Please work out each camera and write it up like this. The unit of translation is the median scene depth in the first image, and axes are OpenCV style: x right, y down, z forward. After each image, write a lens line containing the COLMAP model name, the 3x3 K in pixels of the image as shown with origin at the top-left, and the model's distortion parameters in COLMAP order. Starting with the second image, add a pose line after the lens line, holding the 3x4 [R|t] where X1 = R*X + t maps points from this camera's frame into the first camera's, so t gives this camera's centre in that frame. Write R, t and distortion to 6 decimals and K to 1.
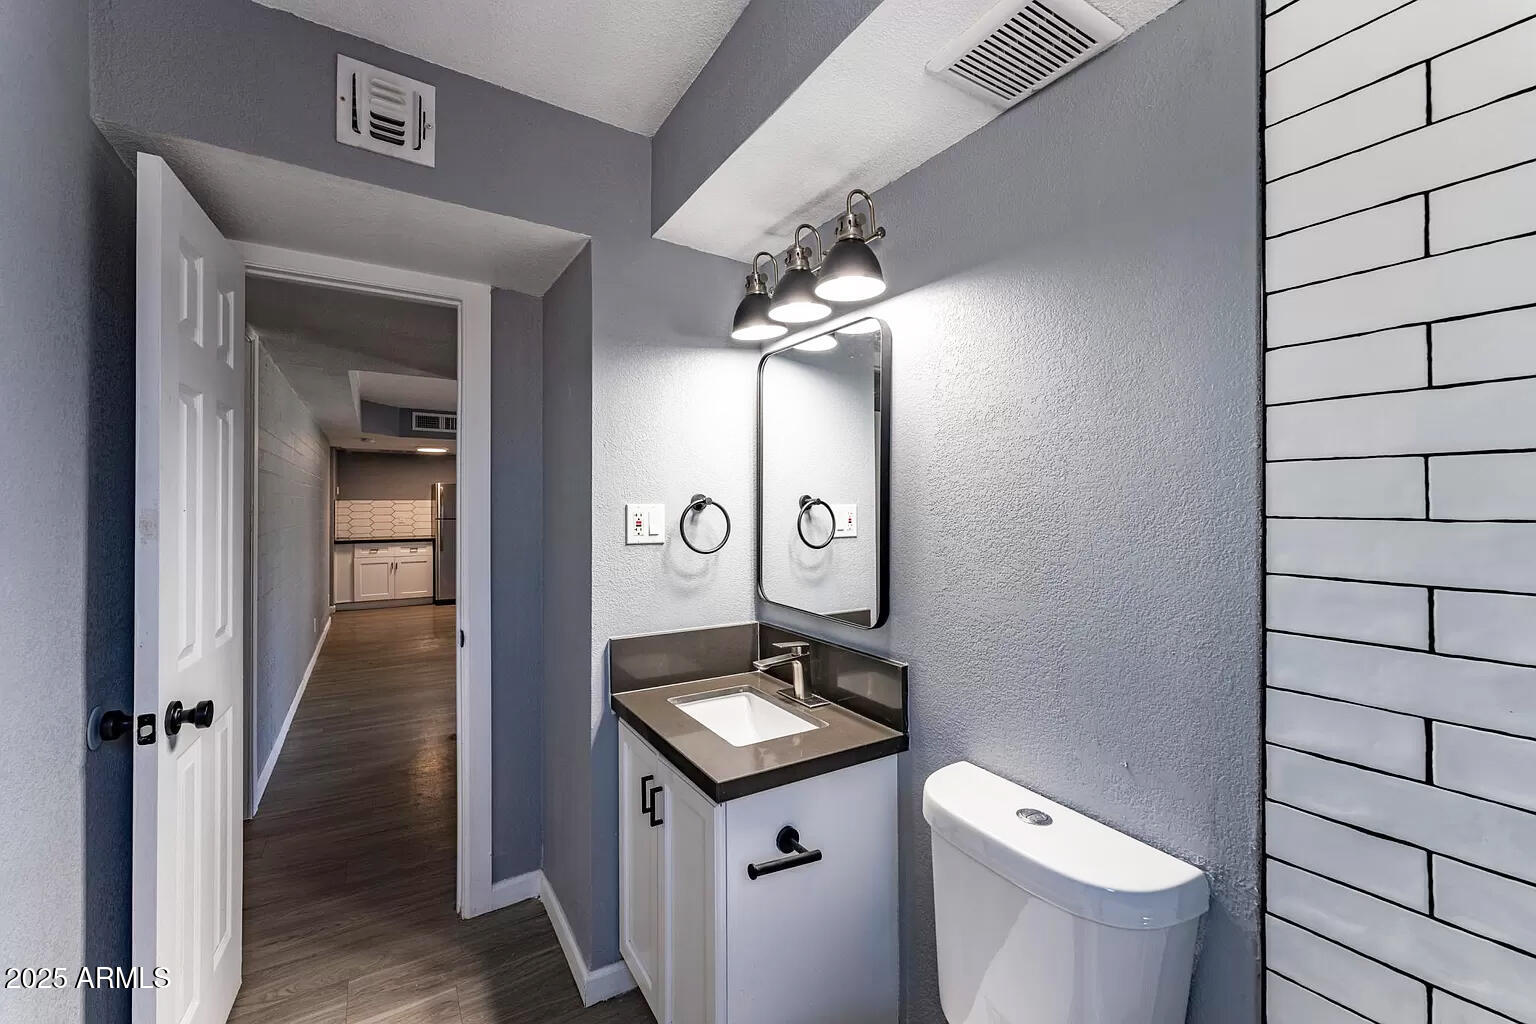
lens RADIAL K [[630.9, 0, 759.0], [0, 630.9, 509.9], [0, 0, 1]] dist [-0.003923, 0.000205]
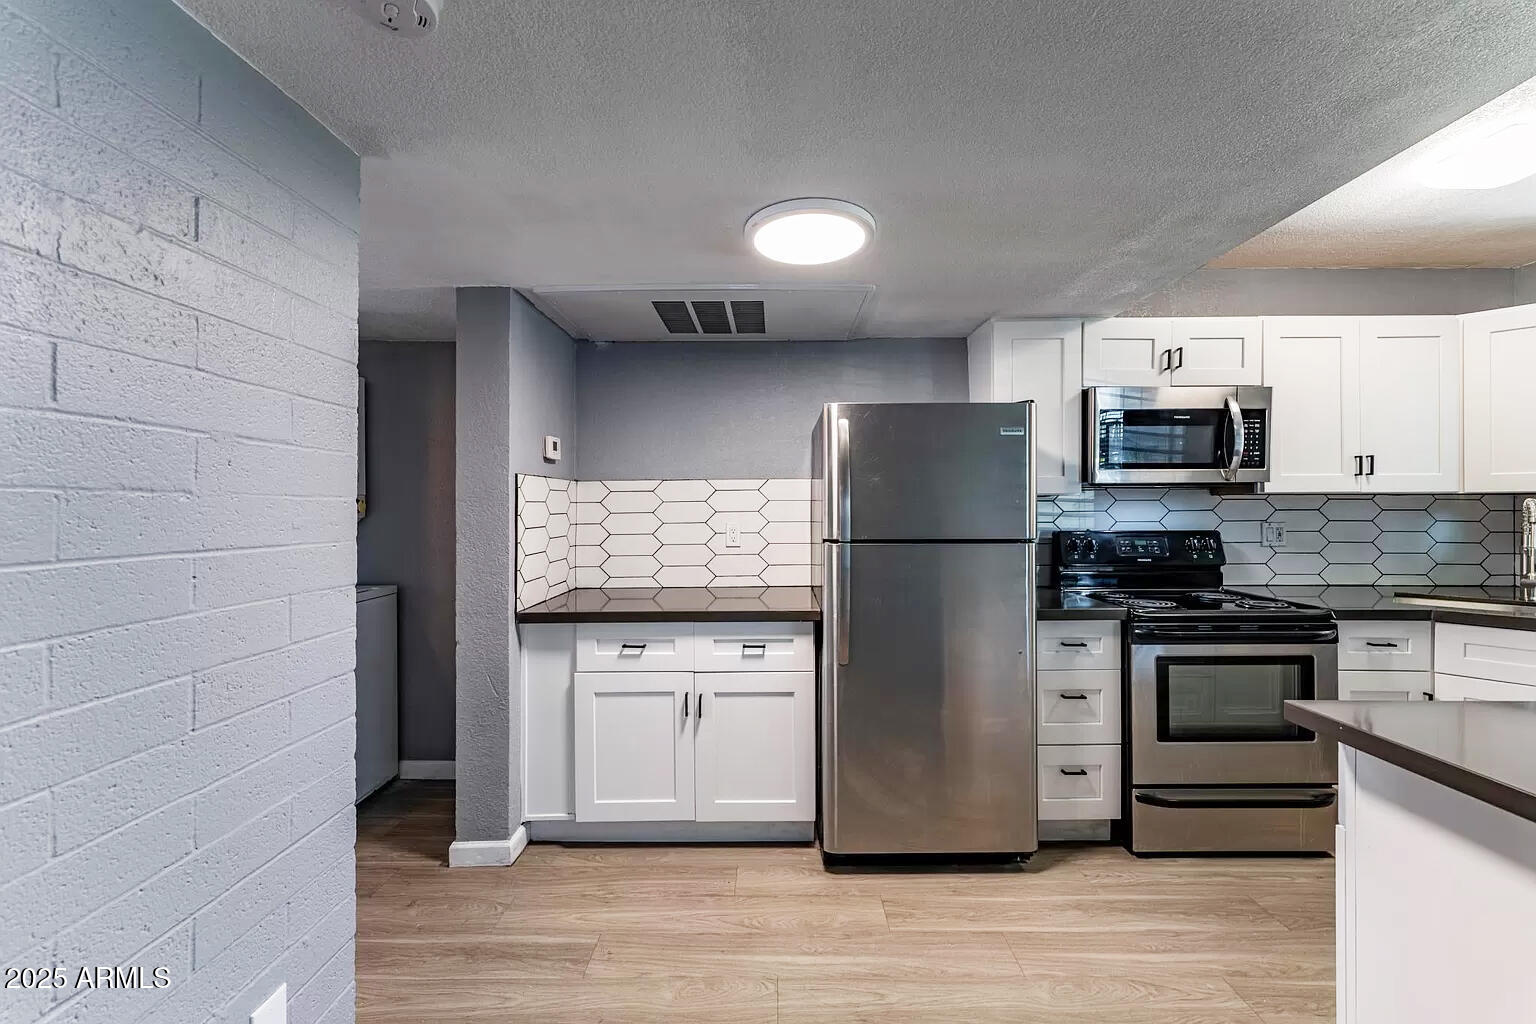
lens RADIAL K [[630.9, 0, 775.2], [0, 630.9, 503.9], [0, 0, 1]] dist [-0.003923, 0.000205]
pose [[0.857656, -0.000431, -0.514223, -0.390138], [-0.005112, 0.999943, -0.009364, 0.000309], [0.514198, 0.010660, 0.857605, 0.753976]]
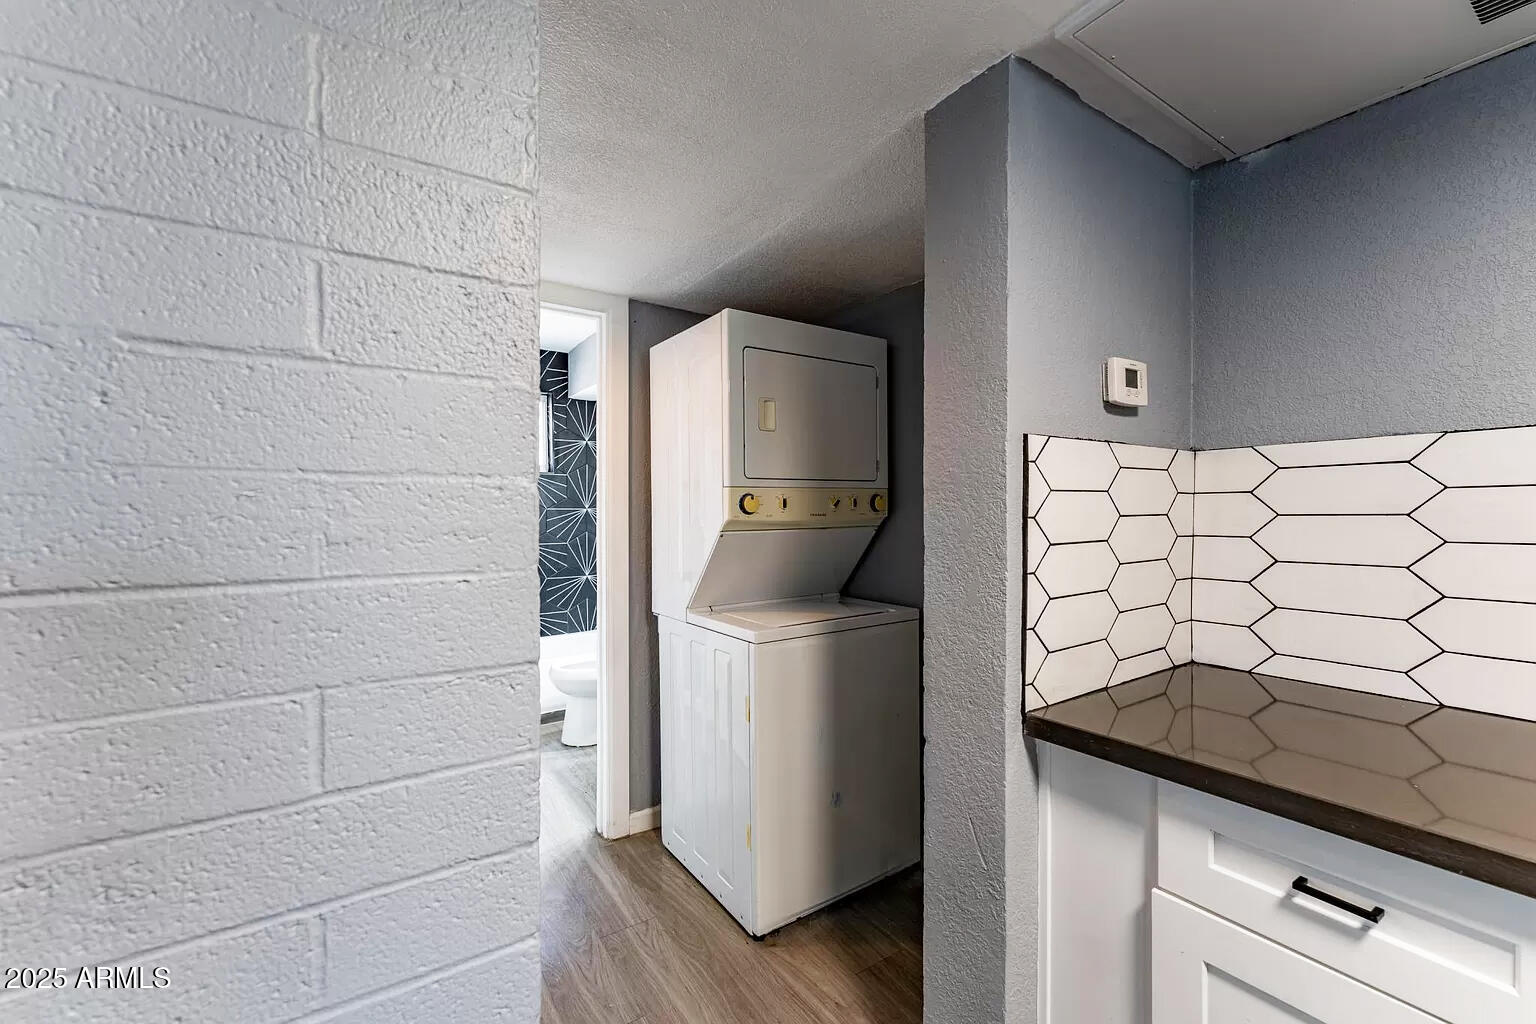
lens RADIAL K [[630.9, 0, 753.0], [0, 630.9, 511.2], [0, 0, 1]] dist [-0.003923, 0.000205]
pose [[0.044594, 0.010084, -0.998954, -0.495191], [-0.004936, 0.999939, 0.009873, 0.000858], [0.998993, 0.004490, 0.044641, 0.867439]]
